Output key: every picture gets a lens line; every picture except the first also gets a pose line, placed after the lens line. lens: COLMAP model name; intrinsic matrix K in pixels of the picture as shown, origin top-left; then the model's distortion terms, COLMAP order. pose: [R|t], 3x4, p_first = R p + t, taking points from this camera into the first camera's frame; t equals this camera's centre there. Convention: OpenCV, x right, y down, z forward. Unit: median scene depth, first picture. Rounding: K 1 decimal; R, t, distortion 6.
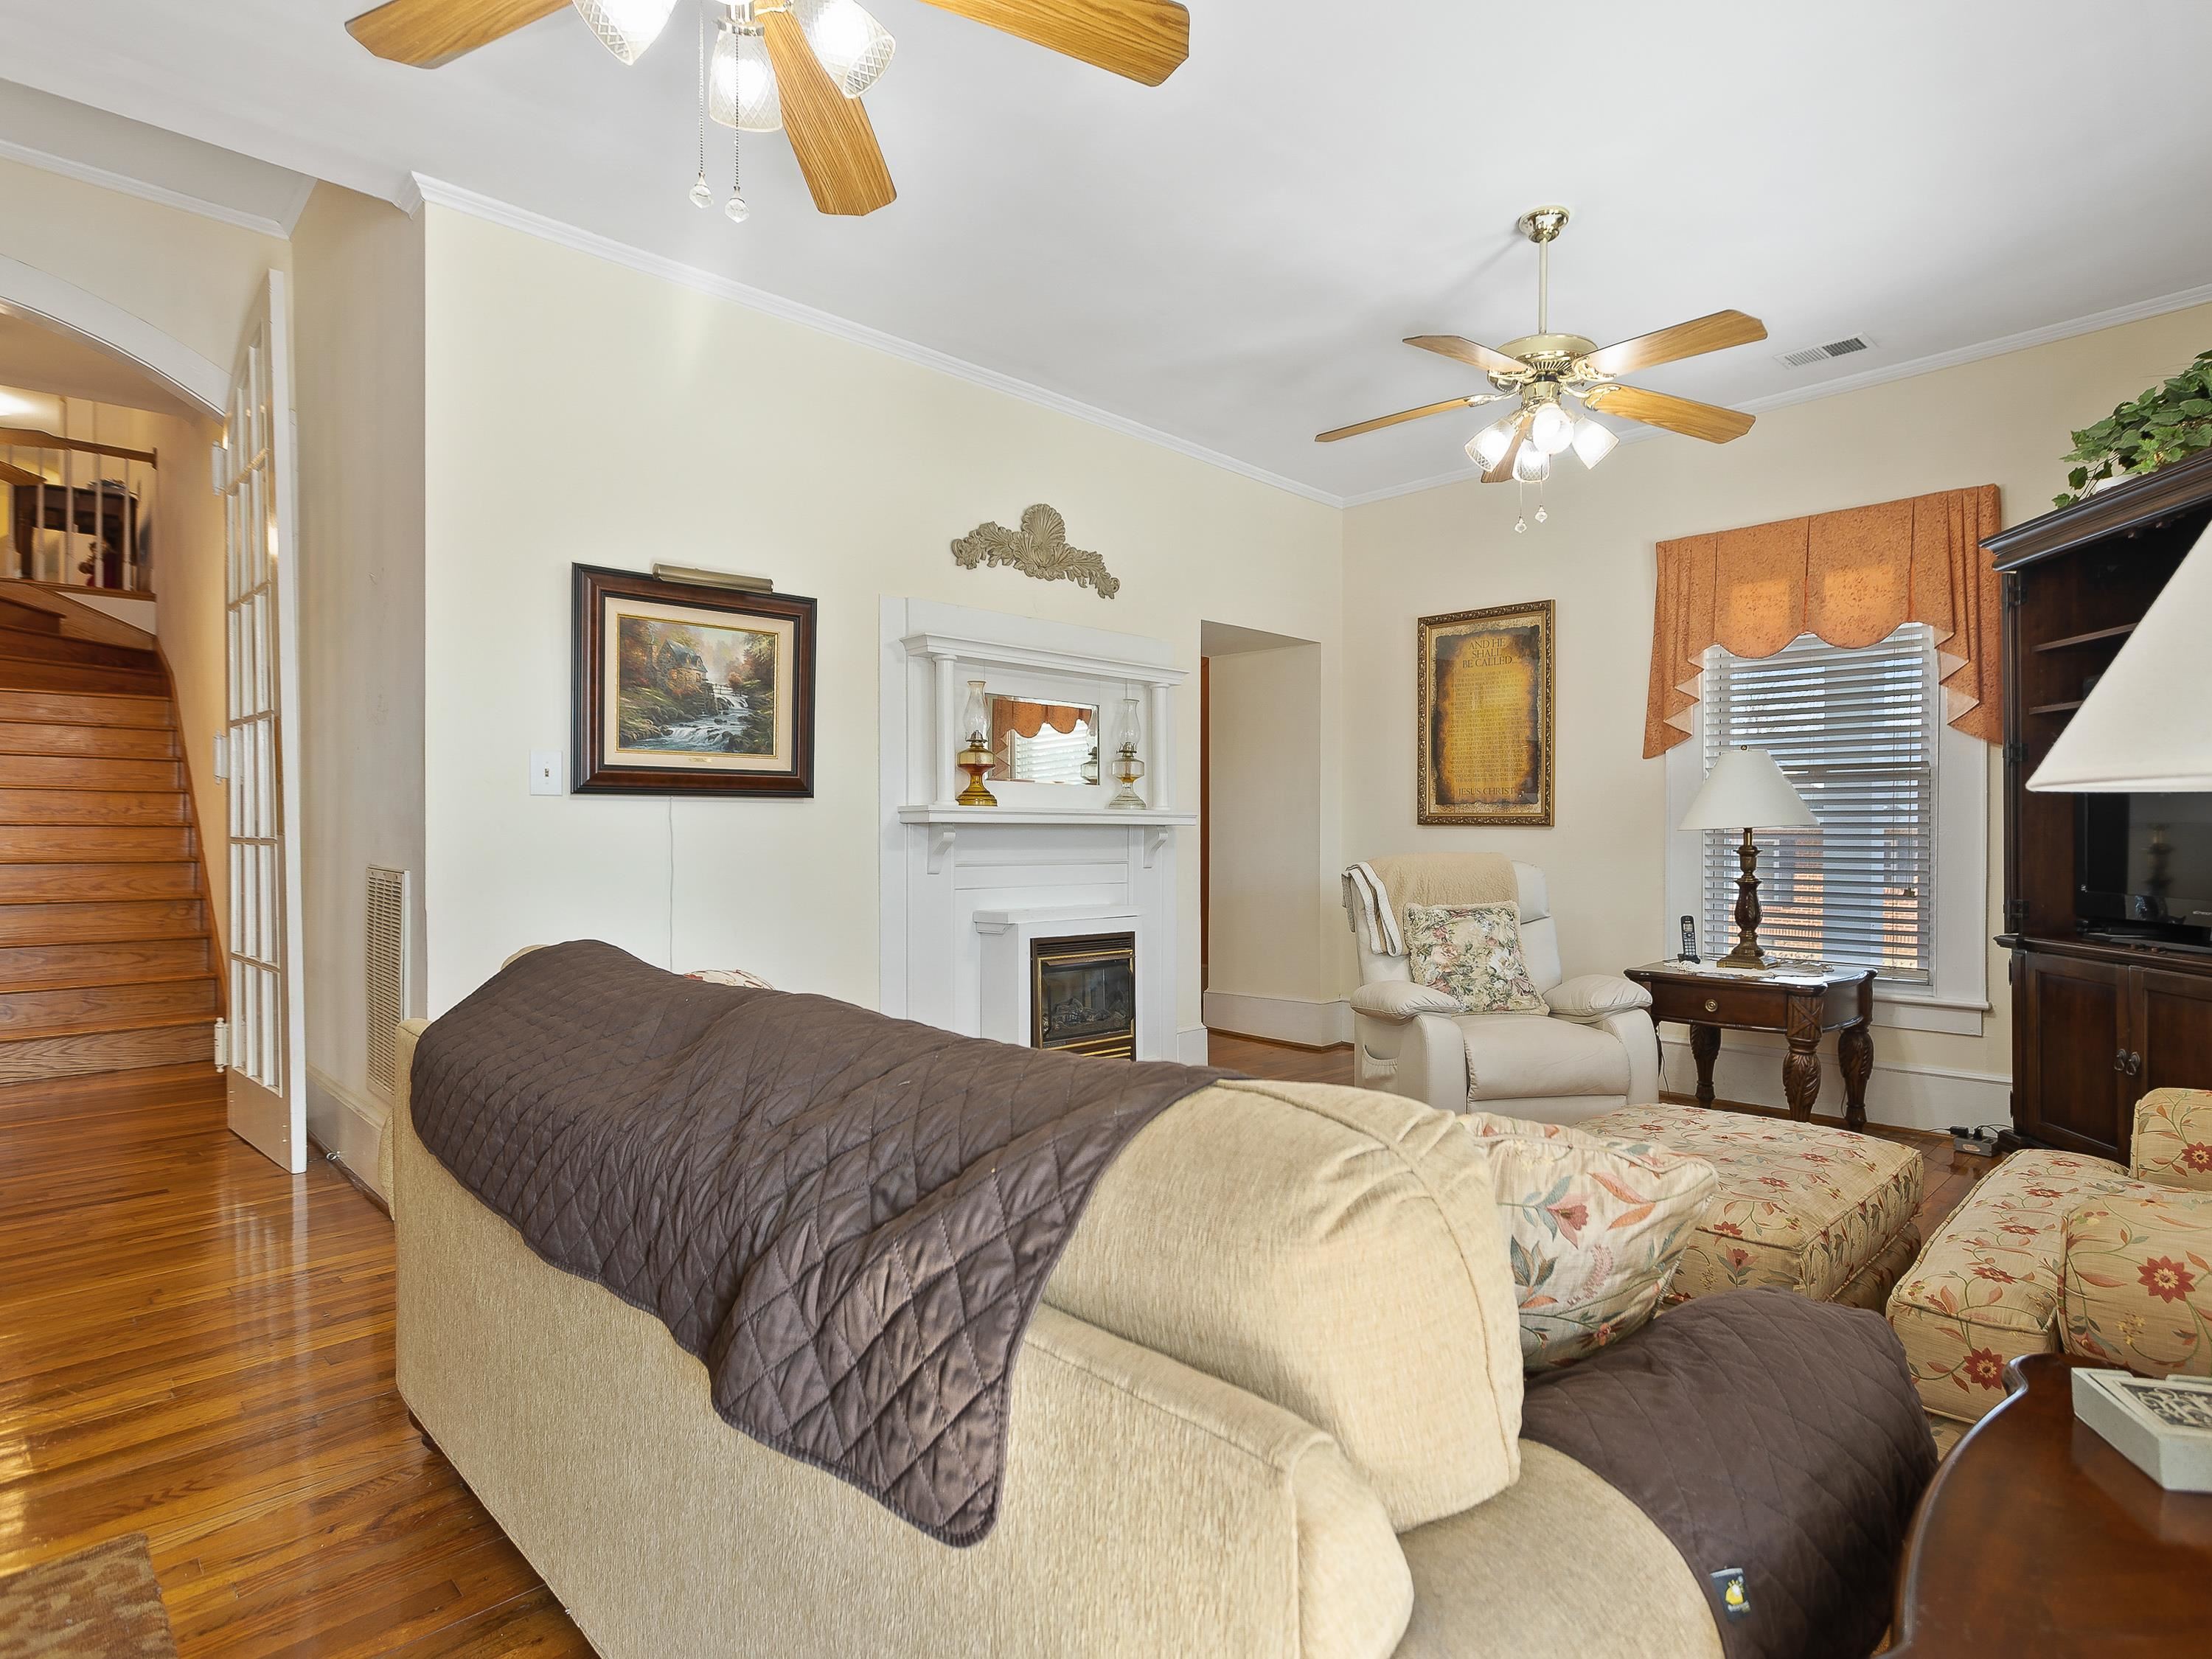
lens RADIAL K [[1183.0, 0, 1162.8], [0, 1183.0, 838.0], [0, 0, 1]] dist [0.005335, 0.000919]
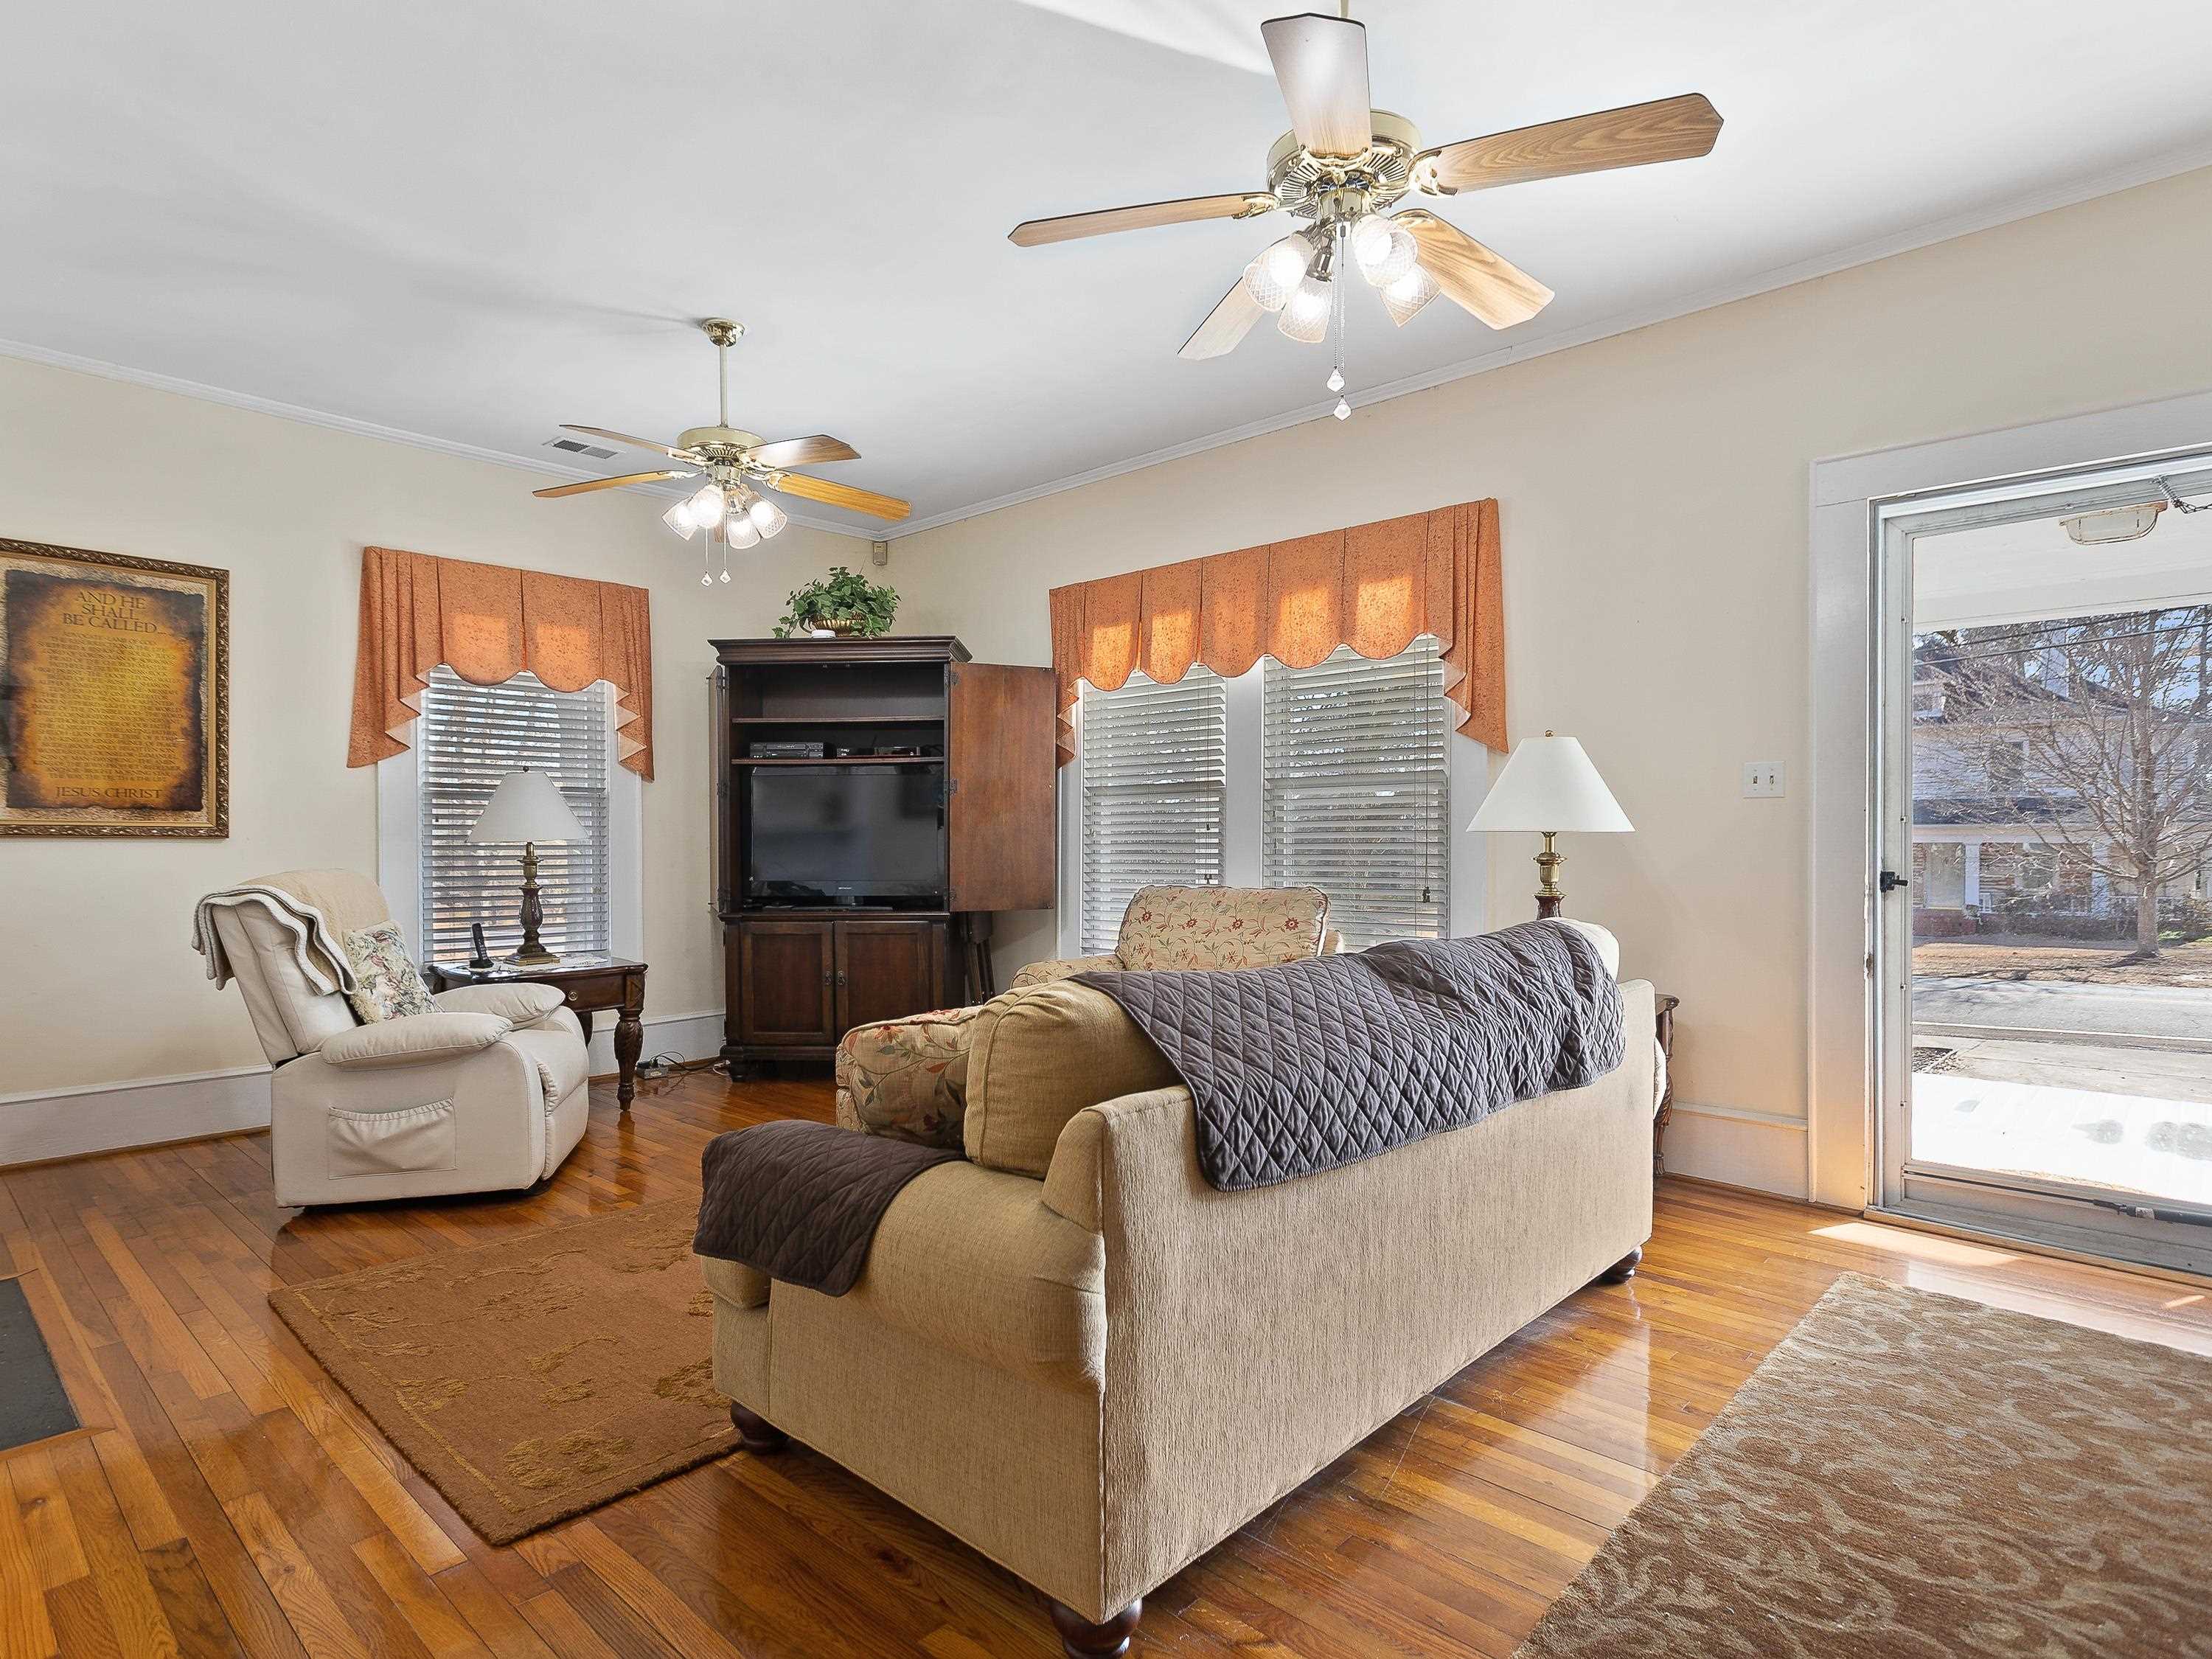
lens RADIAL K [[1174.5, 0, 1118.3], [0, 1174.5, 825.9], [0, 0, 1]] dist [0.003890, 0.001387]
pose [[-0.035105, 0.011550, 0.999317, -0.608776], [0.009320, 0.999894, -0.011230, -0.004074], [-0.999340, 0.008919, -0.035209, 0.454582]]
